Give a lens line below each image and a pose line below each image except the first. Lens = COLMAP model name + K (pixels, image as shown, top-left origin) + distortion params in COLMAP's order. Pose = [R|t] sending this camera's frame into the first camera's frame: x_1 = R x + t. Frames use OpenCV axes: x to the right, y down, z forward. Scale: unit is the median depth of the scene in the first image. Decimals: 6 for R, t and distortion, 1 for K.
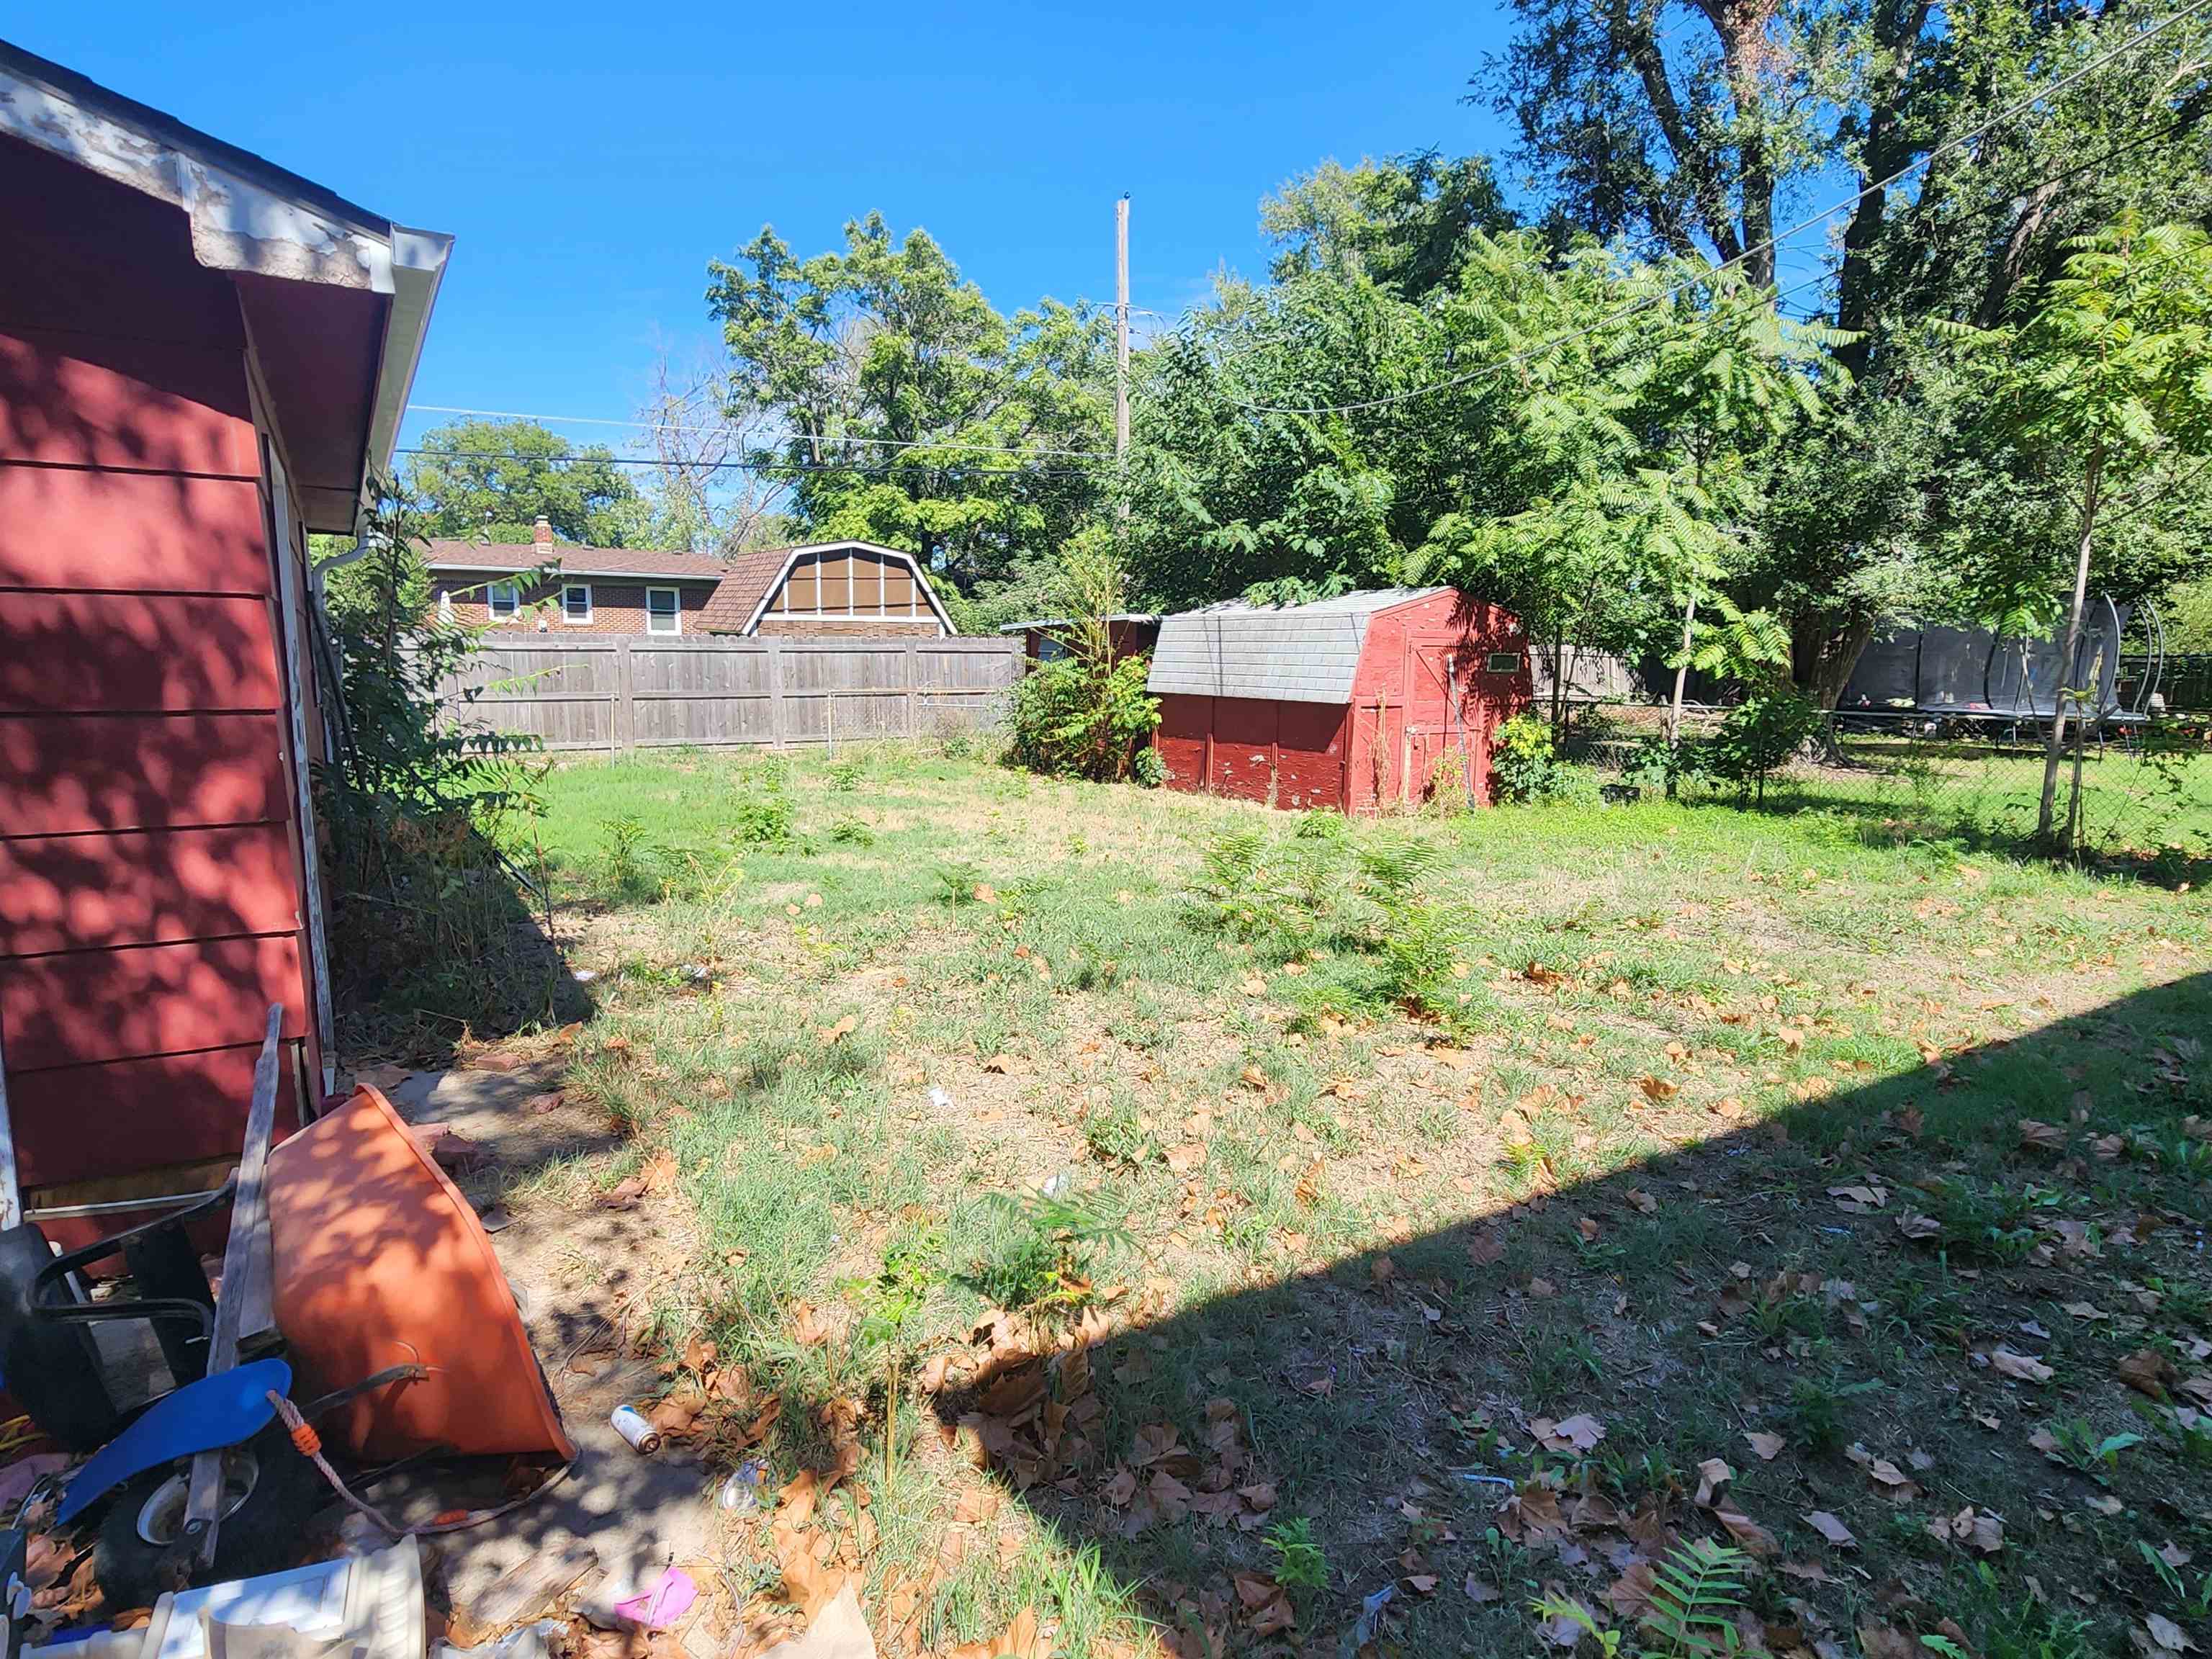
lens RADIAL K [[1228.2, 0, 1106.0], [0, 1228.2, 829.5], [0, 0, 1]] dist [-0.000951, 0.000084]
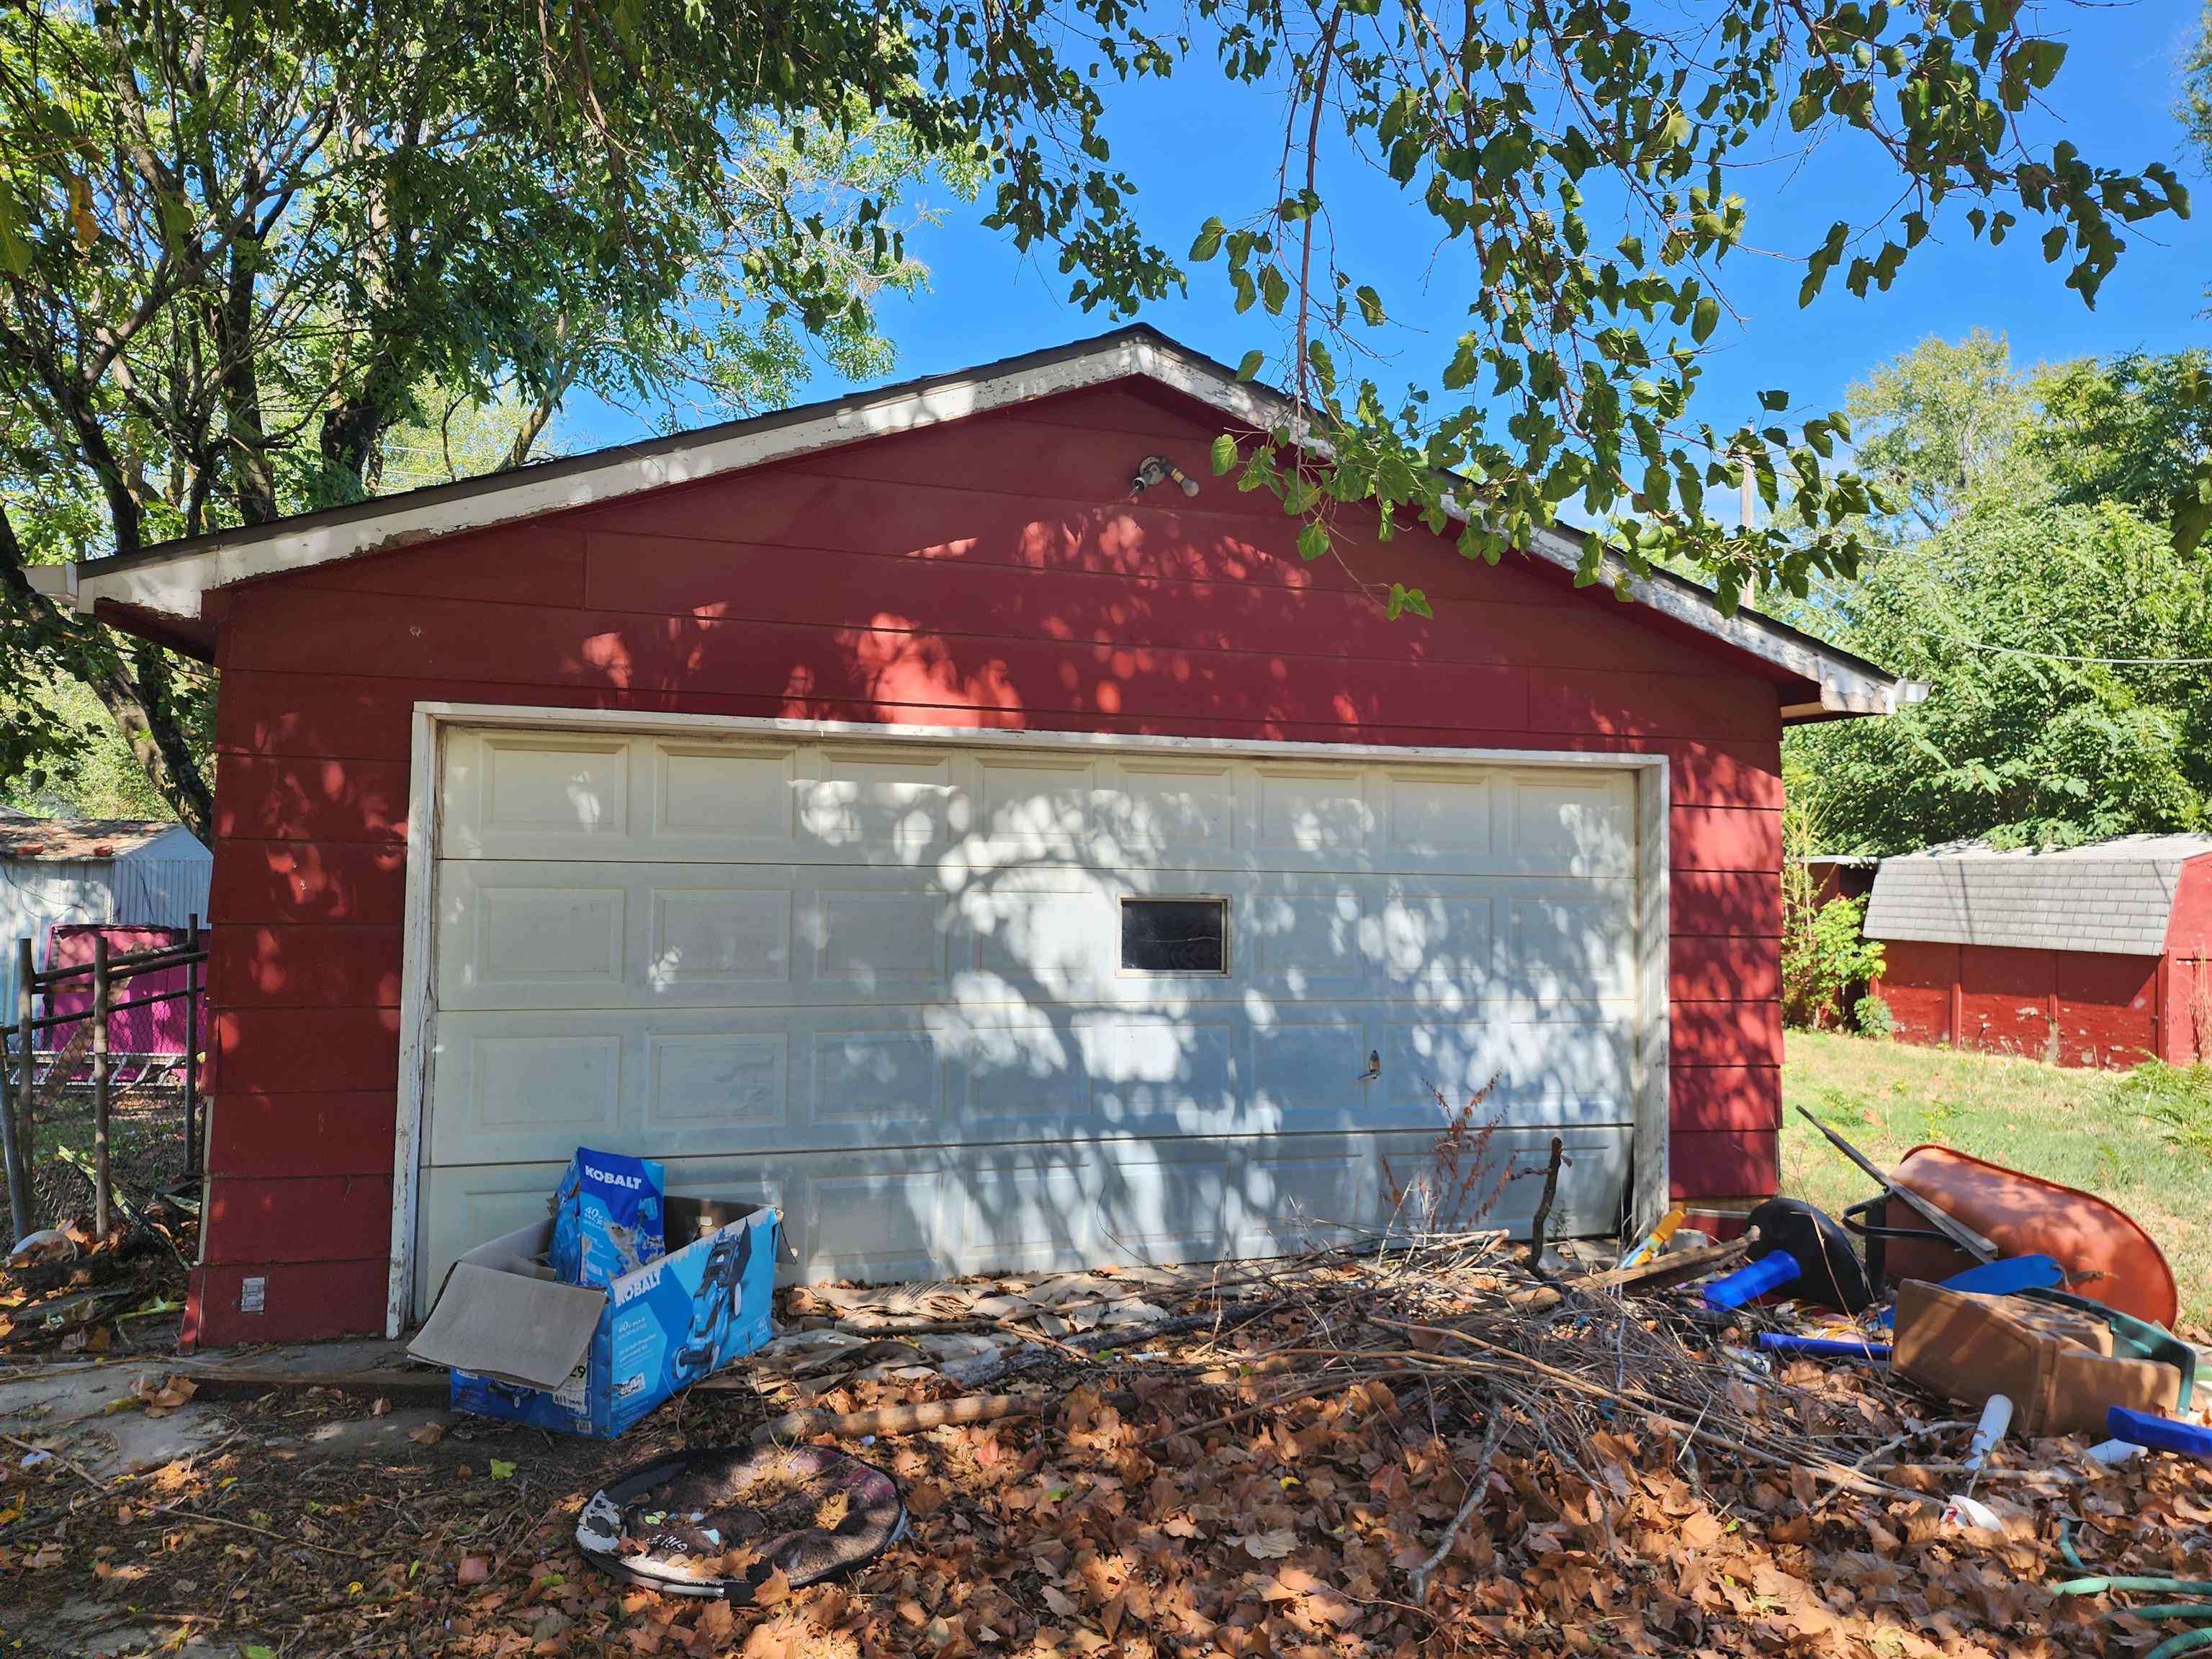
lens RADIAL K [[1461.8, 0, 1106.0], [0, 1461.8, 829.5], [0, 0, 1]] dist [0.003936, 0.001176]
pose [[0.954098, 0.000886, -0.299492, -0.195242], [-0.054648, 0.983722, -0.171183, 0.032447], [0.294466, 0.179692, 0.938616, -0.255464]]
